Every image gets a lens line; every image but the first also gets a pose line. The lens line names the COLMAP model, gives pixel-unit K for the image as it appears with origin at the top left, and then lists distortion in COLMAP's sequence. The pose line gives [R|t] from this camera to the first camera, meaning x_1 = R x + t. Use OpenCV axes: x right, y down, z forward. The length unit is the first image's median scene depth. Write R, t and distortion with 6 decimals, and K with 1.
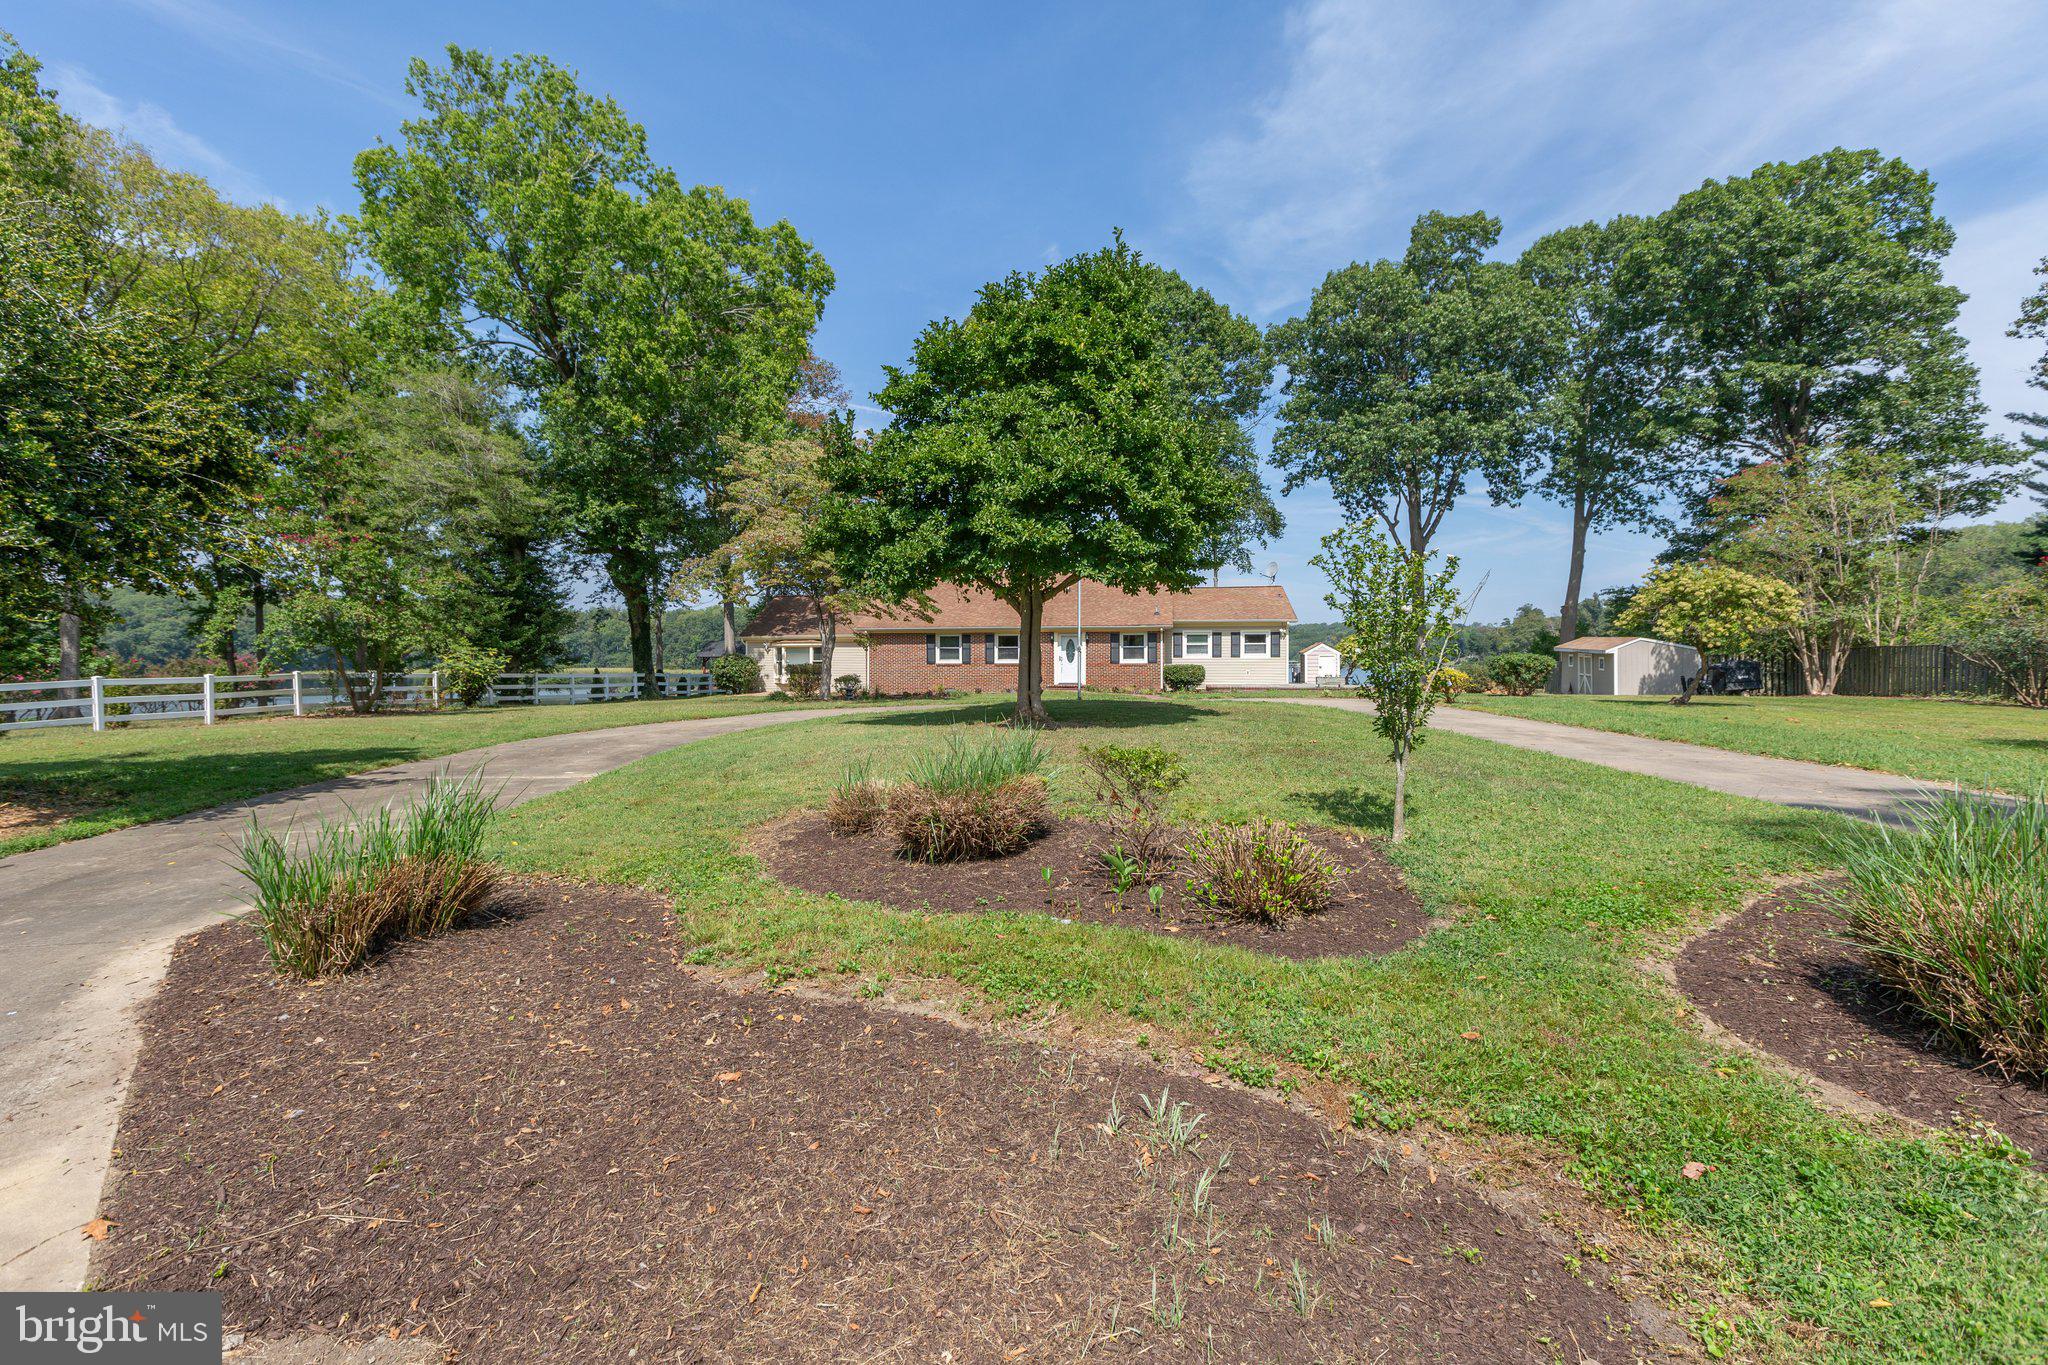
lens RADIAL K [[915.9, 0, 1023.9], [0, 915.9, 672.0], [0, 0, 1]] dist [-0.003153, -0.000081]
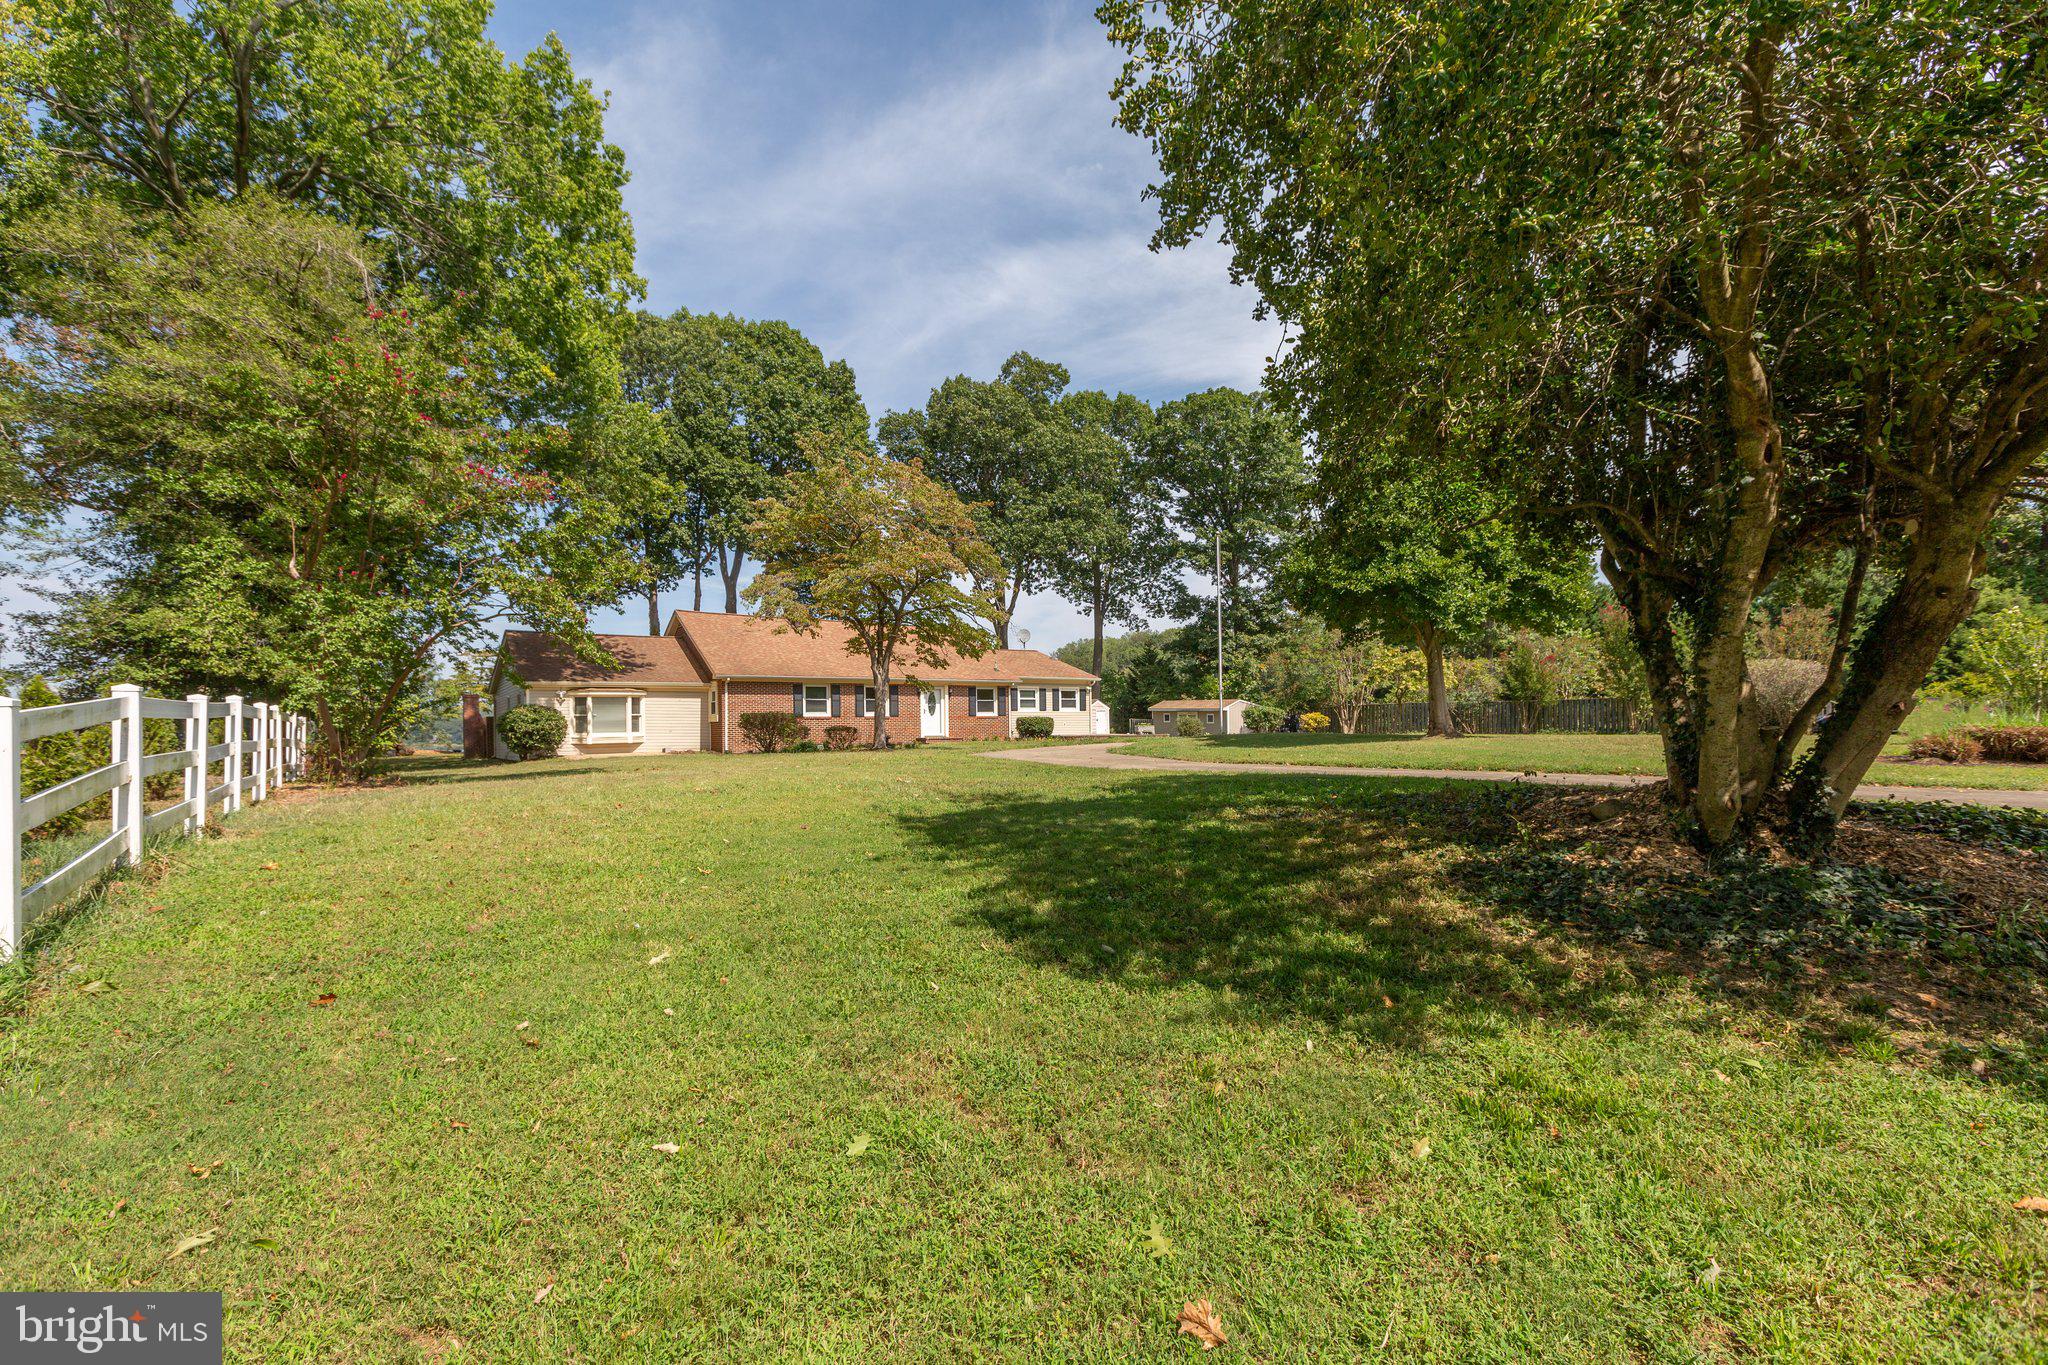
lens RADIAL K [[915.9, 0, 1020.9], [0, 915.9, 682.6], [0, 0, 1]] dist [-0.003153, -0.000081]
pose [[0.726116, 0.027493, 0.687022, -0.571712], [0.020609, 0.997881, -0.061715, 0.017863], [-0.687263, 0.058971, 0.724011, 0.196581]]
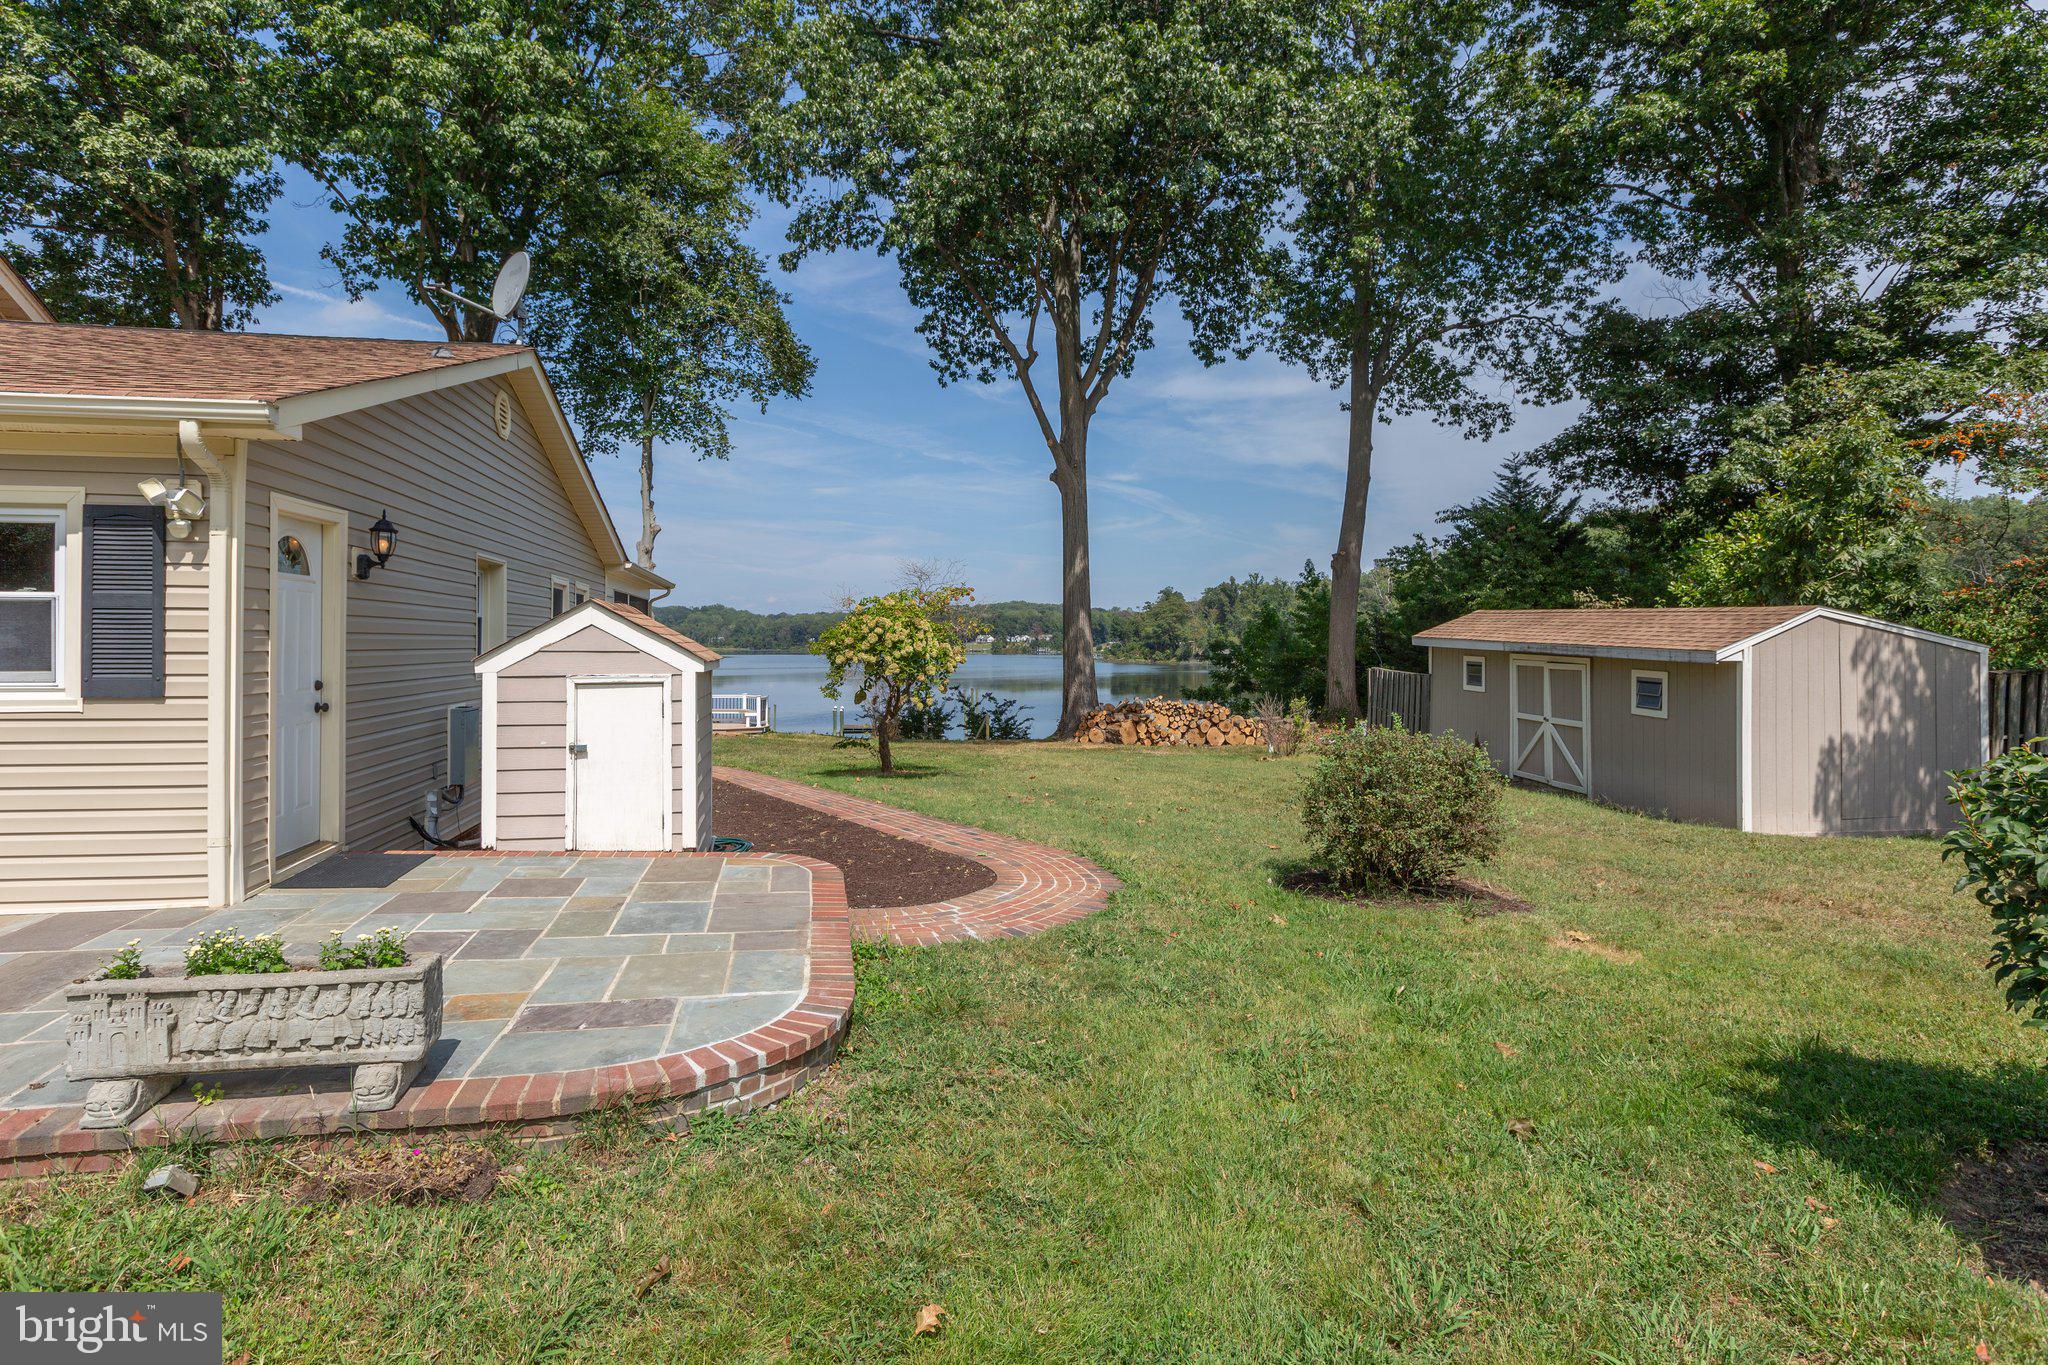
lens RADIAL K [[1030.6, 0, 996.1], [0, 1030.6, 637.0], [0, 0, 1]] dist [-0.001462, -0.000162]
pose [[0.941217, 0.008147, 0.337704, 0.330432], [-0.001643, 0.999808, -0.019541, -0.022040], [-0.337798, 0.017838, 0.941049, 0.796641]]
